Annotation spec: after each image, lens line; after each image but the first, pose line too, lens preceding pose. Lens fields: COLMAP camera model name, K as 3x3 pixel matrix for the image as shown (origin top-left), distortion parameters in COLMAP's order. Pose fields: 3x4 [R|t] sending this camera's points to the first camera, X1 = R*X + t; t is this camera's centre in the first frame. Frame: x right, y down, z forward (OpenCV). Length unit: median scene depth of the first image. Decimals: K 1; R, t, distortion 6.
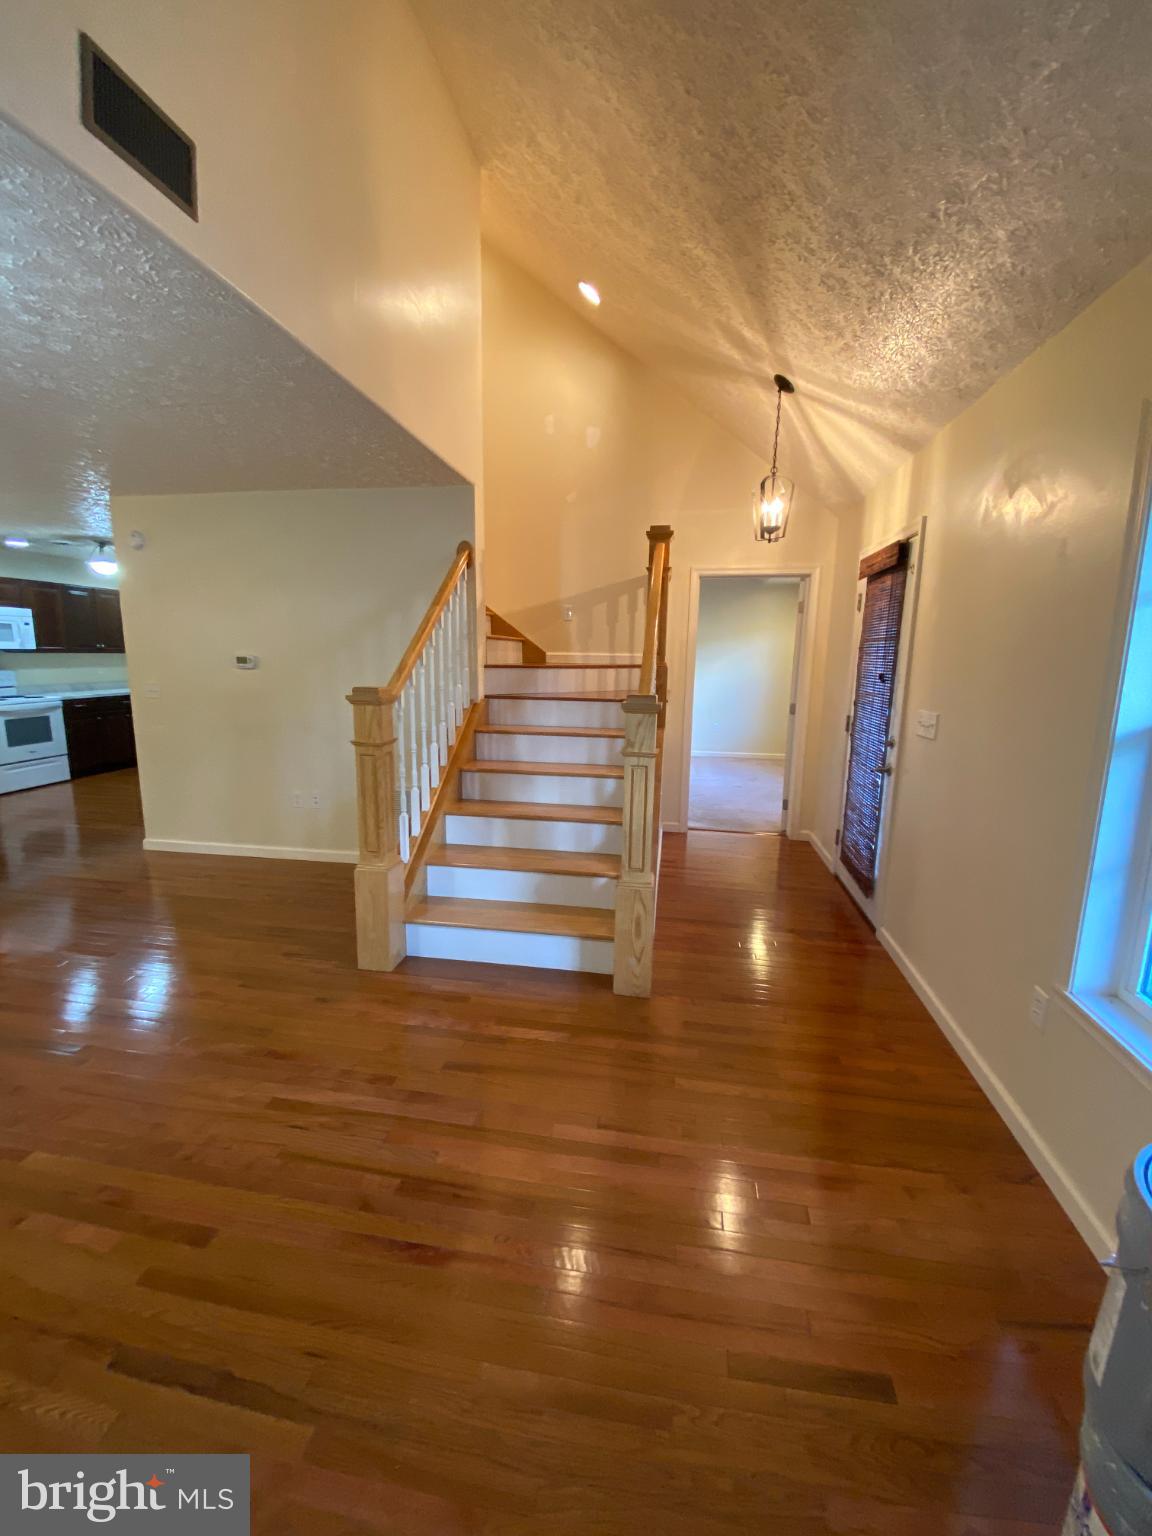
lens RADIAL K [[625.0, 0, 574.9], [0, 625.0, 764.5], [0, 0, 1]] dist [-0.001487, -0.008357]
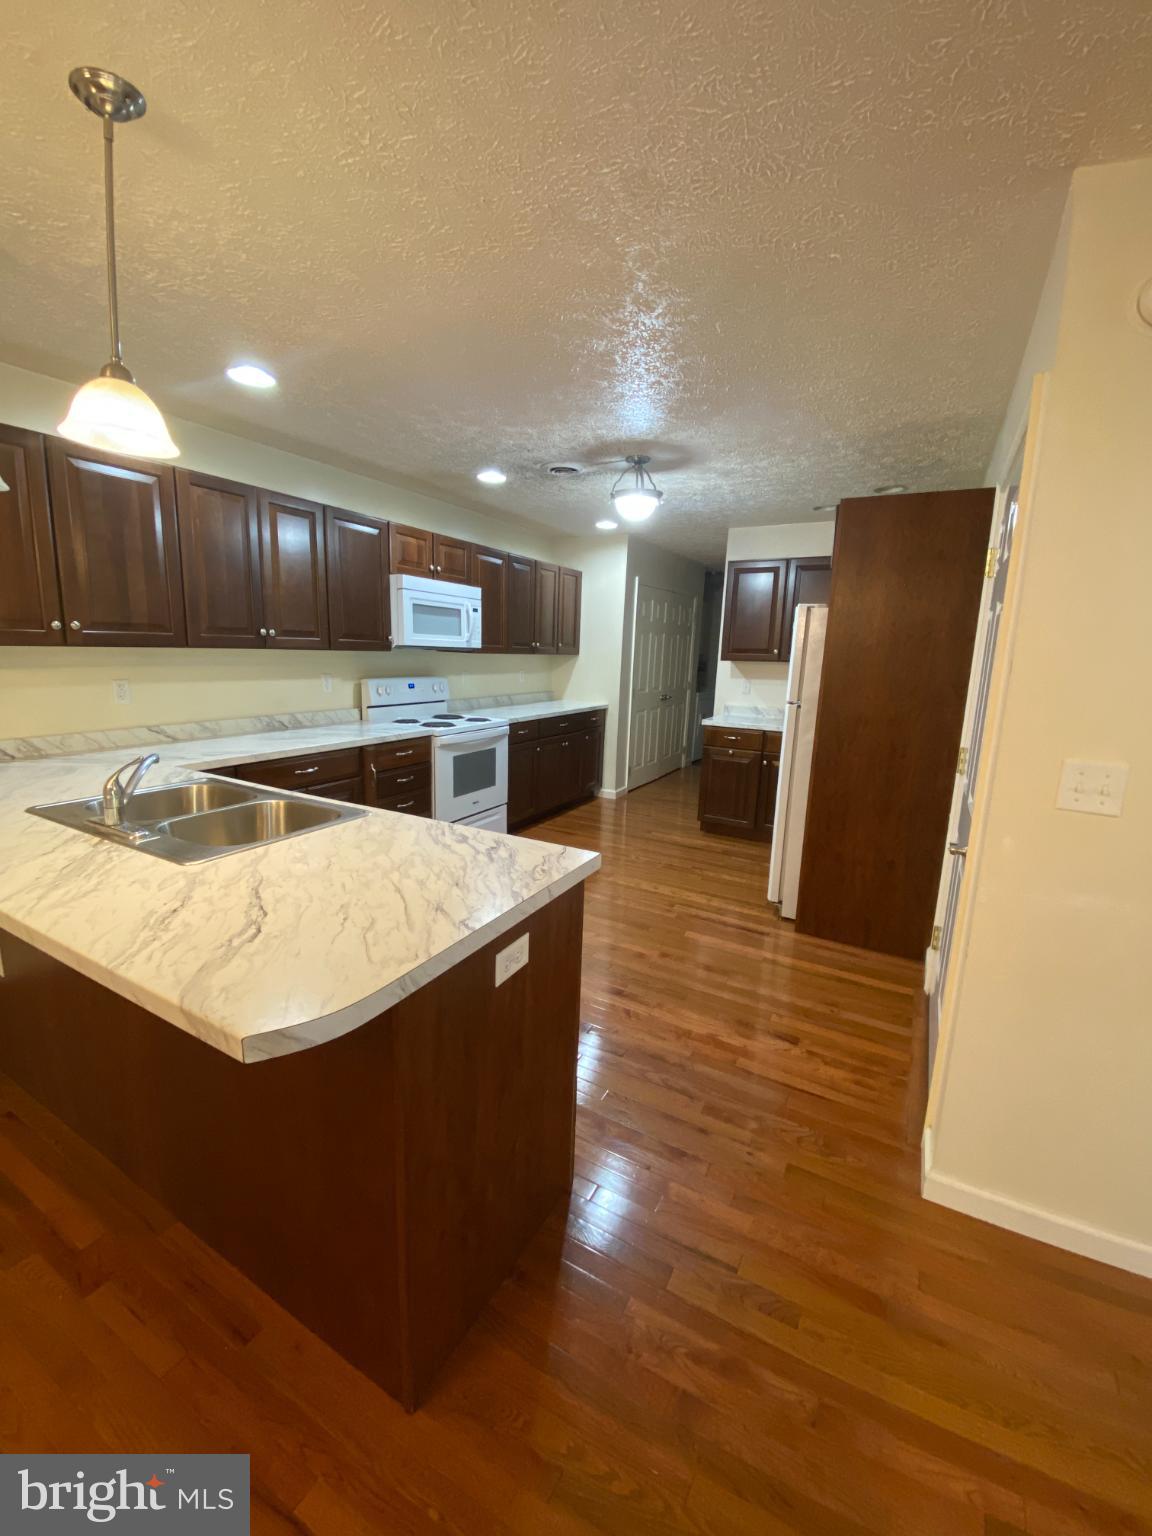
lens RADIAL K [[625.0, 0, 576.7], [0, 625.0, 766.5], [0, 0, 1]] dist [-0.001487, -0.008357]
pose [[0.939473, 0.084656, -0.331999, -0.535387], [-0.083290, 0.996356, 0.018369, -0.077586], [0.332344, 0.010395, 0.943101, 0.392231]]
